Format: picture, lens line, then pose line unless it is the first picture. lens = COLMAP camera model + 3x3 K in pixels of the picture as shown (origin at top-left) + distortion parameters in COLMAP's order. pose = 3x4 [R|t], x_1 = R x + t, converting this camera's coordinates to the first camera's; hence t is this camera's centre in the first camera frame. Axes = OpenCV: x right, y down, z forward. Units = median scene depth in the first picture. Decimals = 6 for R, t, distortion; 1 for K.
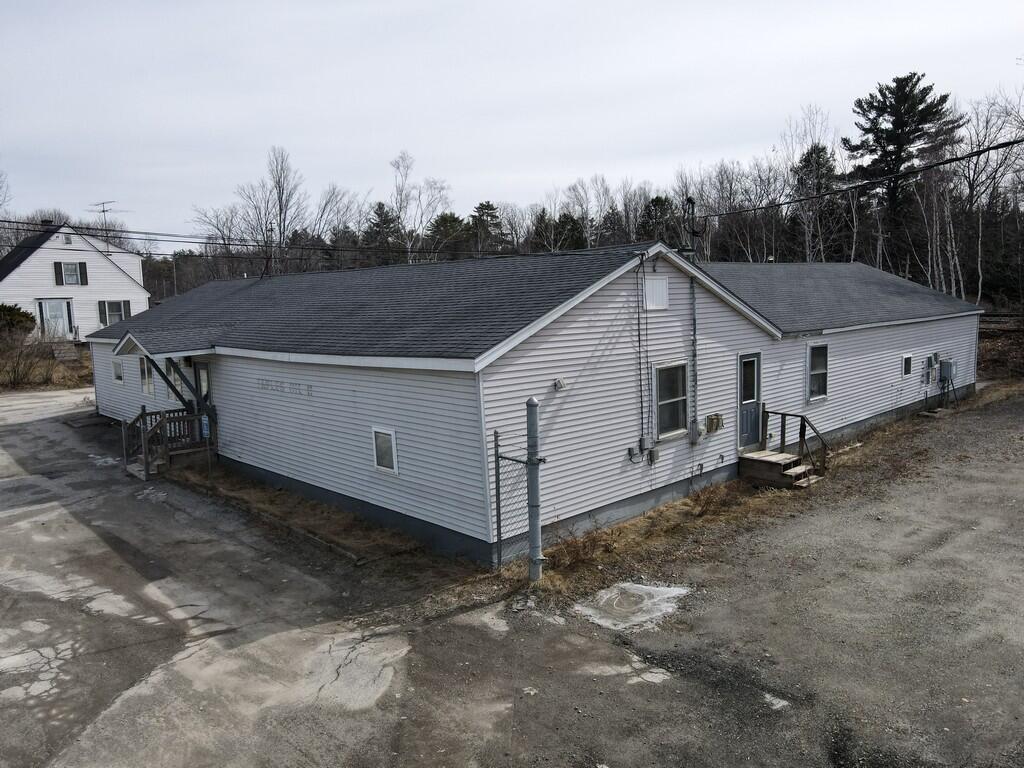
lens RADIAL K [[746.6, 0, 509.8], [0, 746.6, 375.6], [0, 0, 1]] dist [0.010053, 0.008942]
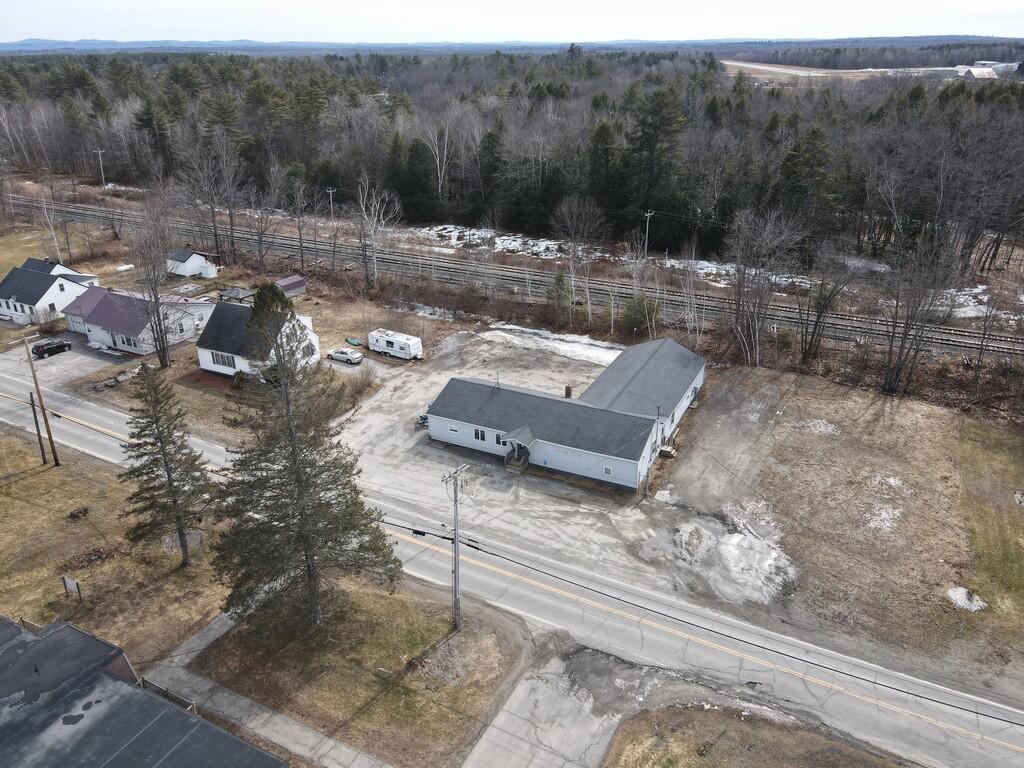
lens RADIAL K [[746.6, 0, 509.8], [0, 746.6, 375.6], [0, 0, 1]] dist [0.010053, 0.008942]
pose [[0.939298, -0.122001, 0.320679, -2.200491], [0.022175, 0.954278, 0.298098, -1.917173], [-0.342385, -0.272891, 0.899057, -2.943627]]
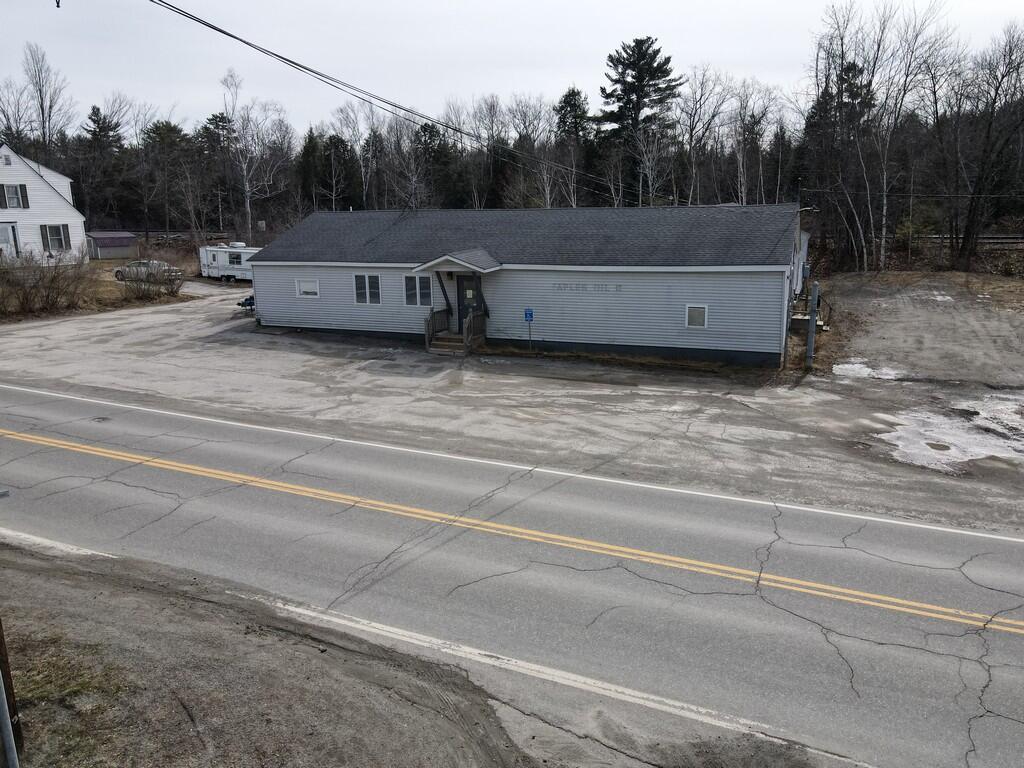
lens RADIAL K [[746.6, 0, 509.8], [0, 746.6, 375.6], [0, 0, 1]] dist [0.010053, 0.008942]
pose [[0.914246, -0.077730, 0.397632, -1.295313], [0.034830, 0.992869, 0.114006, 0.016642], [-0.403659, -0.090380, 0.910435, -0.506088]]
